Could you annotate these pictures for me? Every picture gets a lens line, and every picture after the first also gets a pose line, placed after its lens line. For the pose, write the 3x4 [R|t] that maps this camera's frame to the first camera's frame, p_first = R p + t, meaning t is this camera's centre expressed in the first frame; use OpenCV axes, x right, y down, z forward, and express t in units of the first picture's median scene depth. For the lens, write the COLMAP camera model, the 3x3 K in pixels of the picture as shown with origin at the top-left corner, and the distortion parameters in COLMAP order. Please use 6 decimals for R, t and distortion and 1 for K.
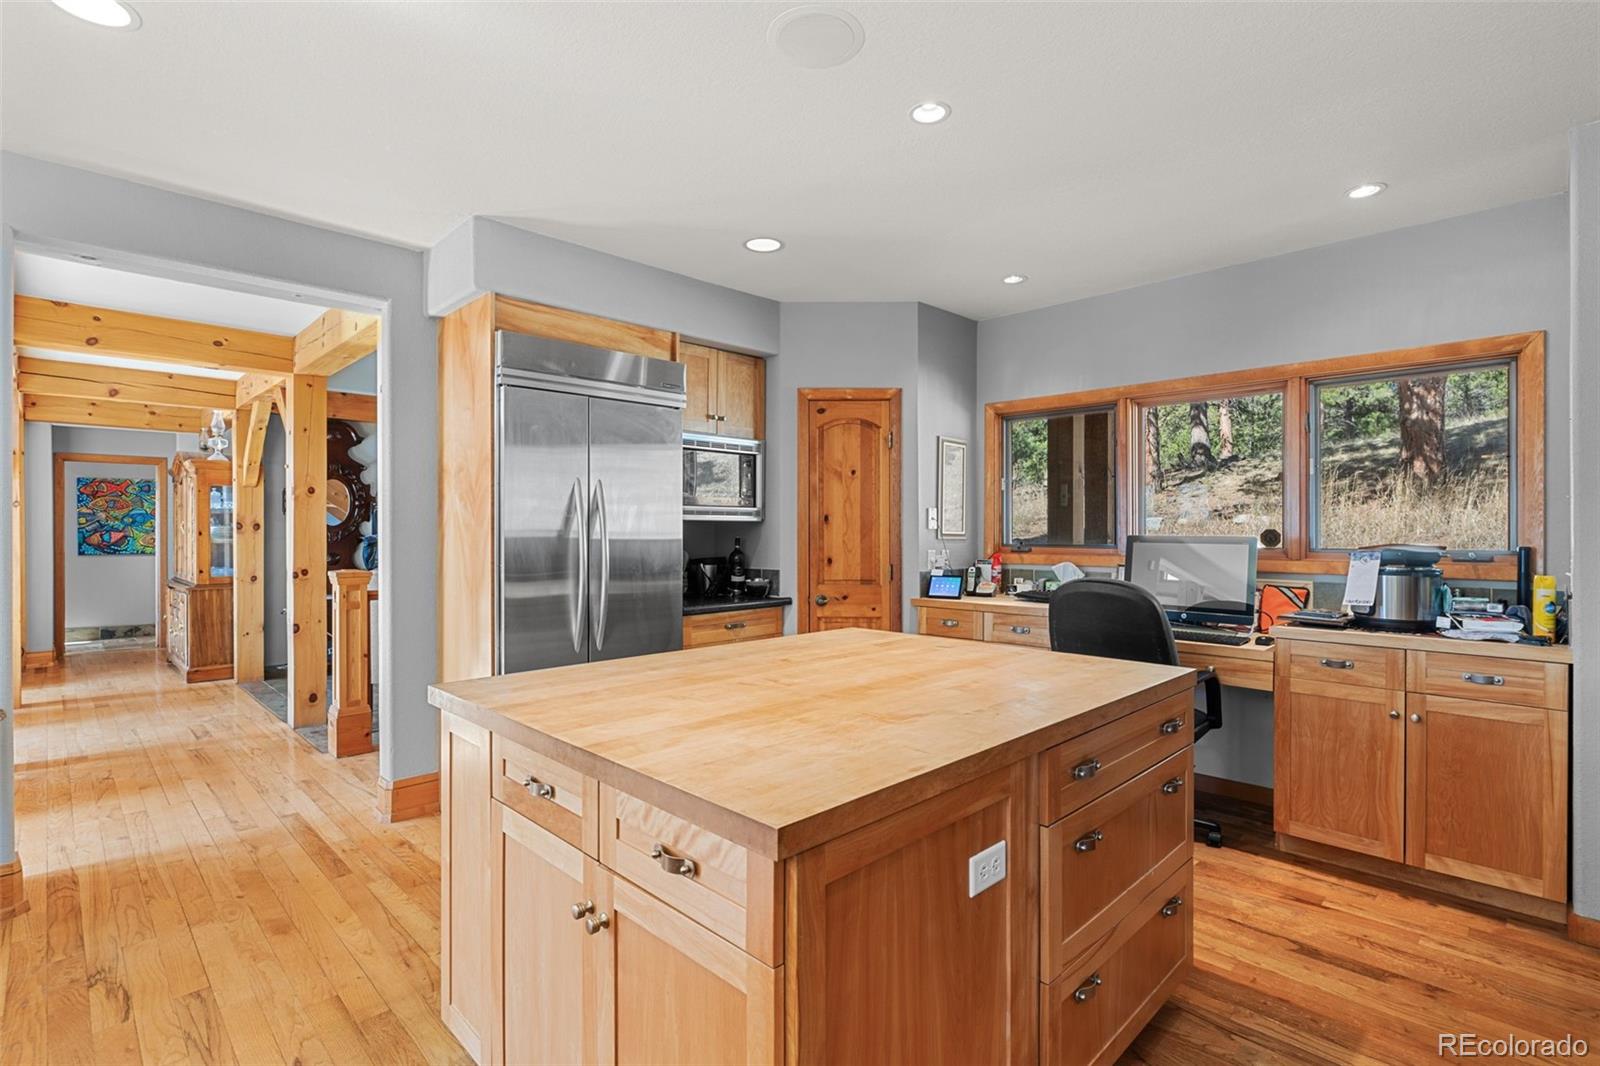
lens RADIAL K [[756.0, 0, 807.5], [0, 756.0, 533.0], [0, 0, 1]] dist [-0.005605, -0.000307]
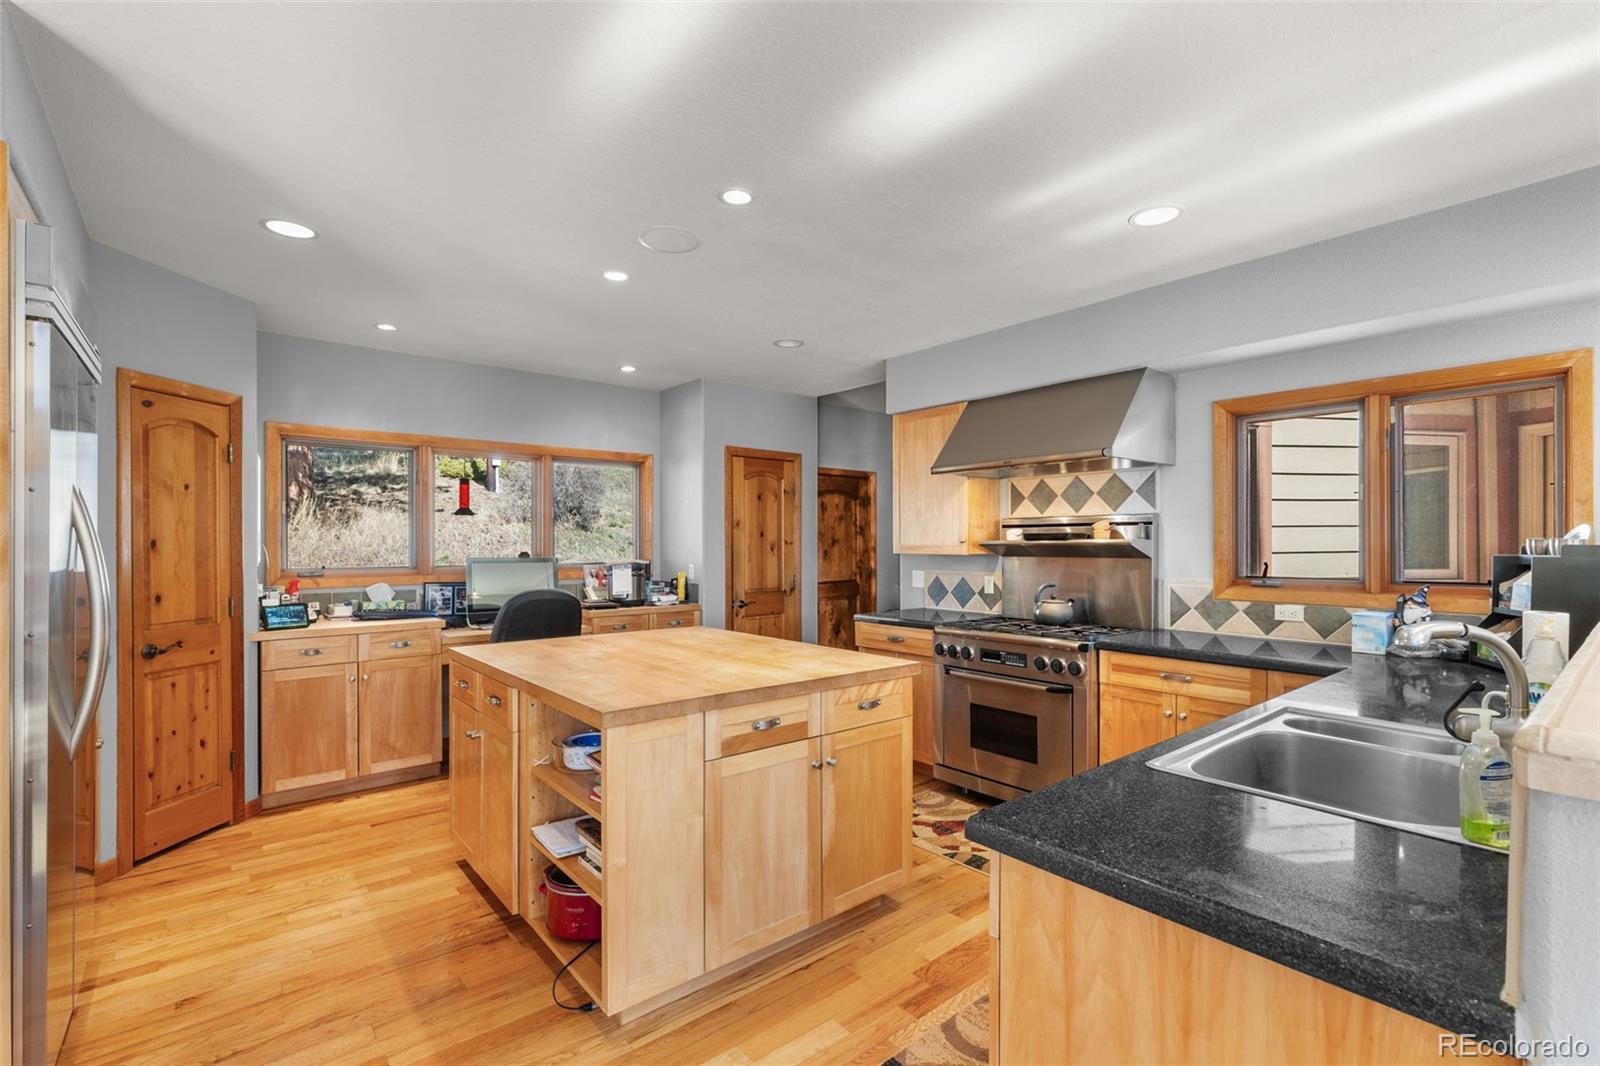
lens RADIAL K [[722.8, 0, 814.4], [0, 722.8, 543.2], [0, 0, 1]] dist [0.001751, -0.000052]
pose [[0.084117, -0.000631, 0.996456, -0.655899], [0.007118, 0.999975, 0.000033, -0.015569], [-0.996430, 0.007090, 0.084120, 0.267275]]
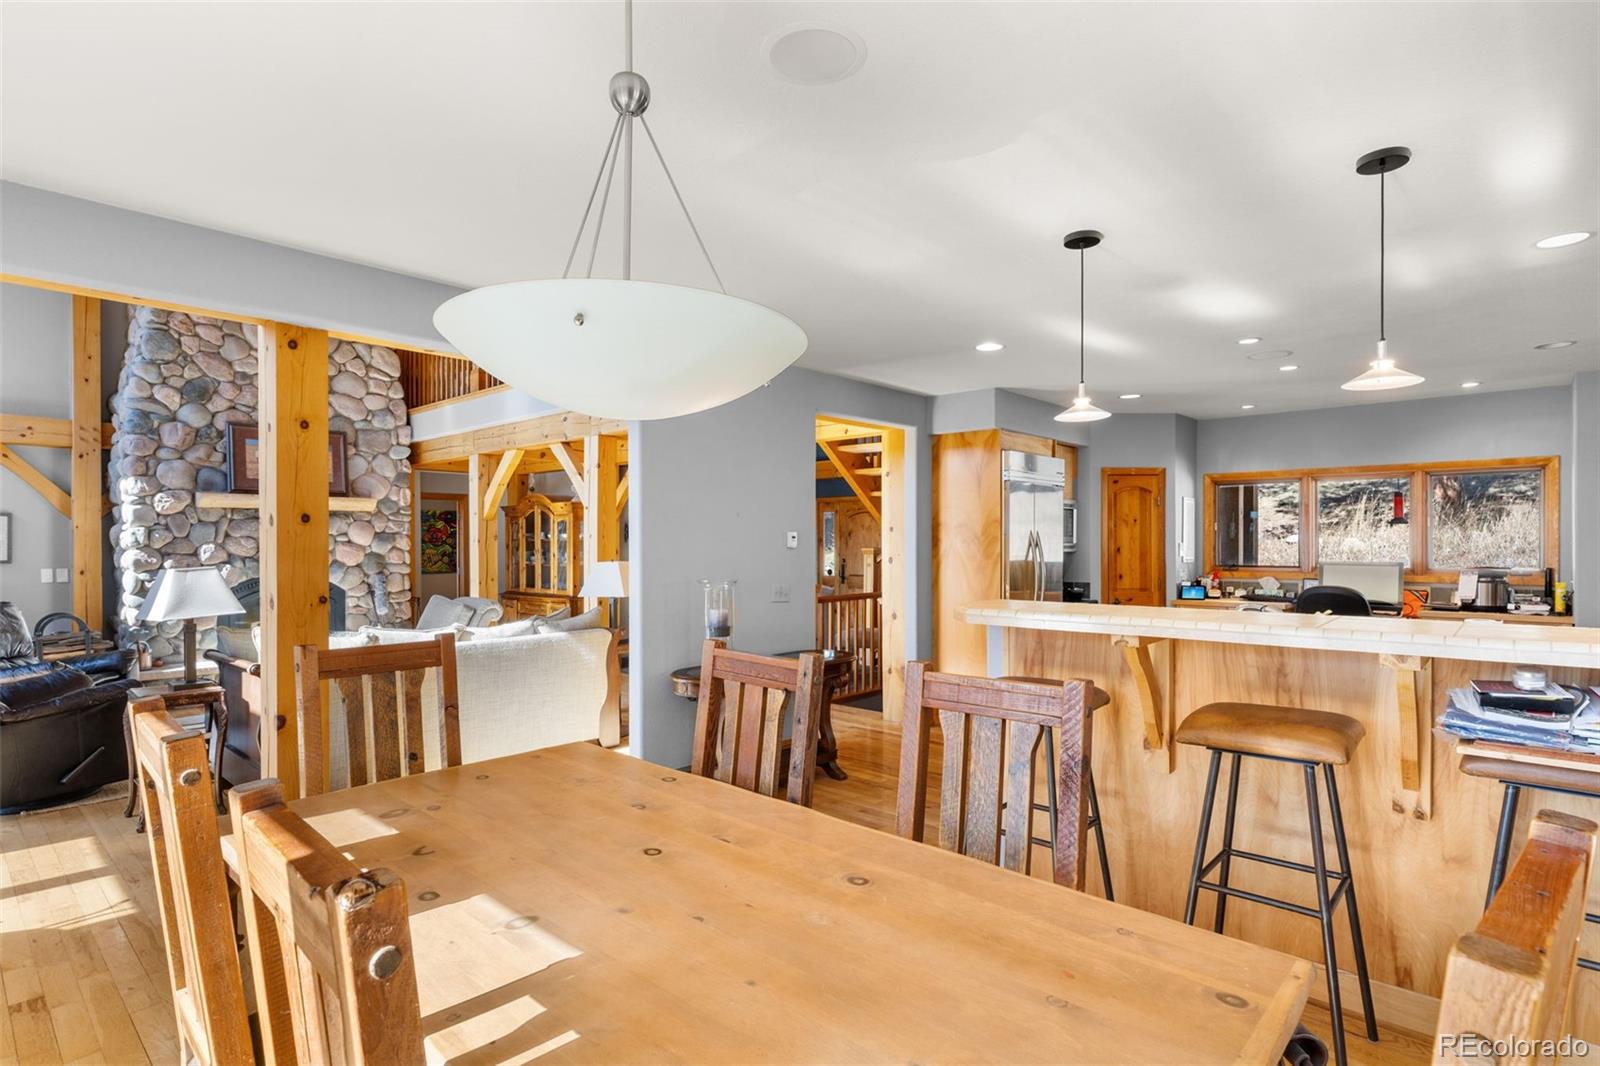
lens RADIAL K [[822.8, 0, 793.8], [0, 822.8, 547.7], [0, 0, 1]] dist [-0.012128, 0.002763]
pose [[0.999392, -0.001509, 0.034830, -0.714993], [0.001528, 0.999999, -0.000513, -0.024014], [-0.034829, 0.000566, 0.999393, -0.693174]]
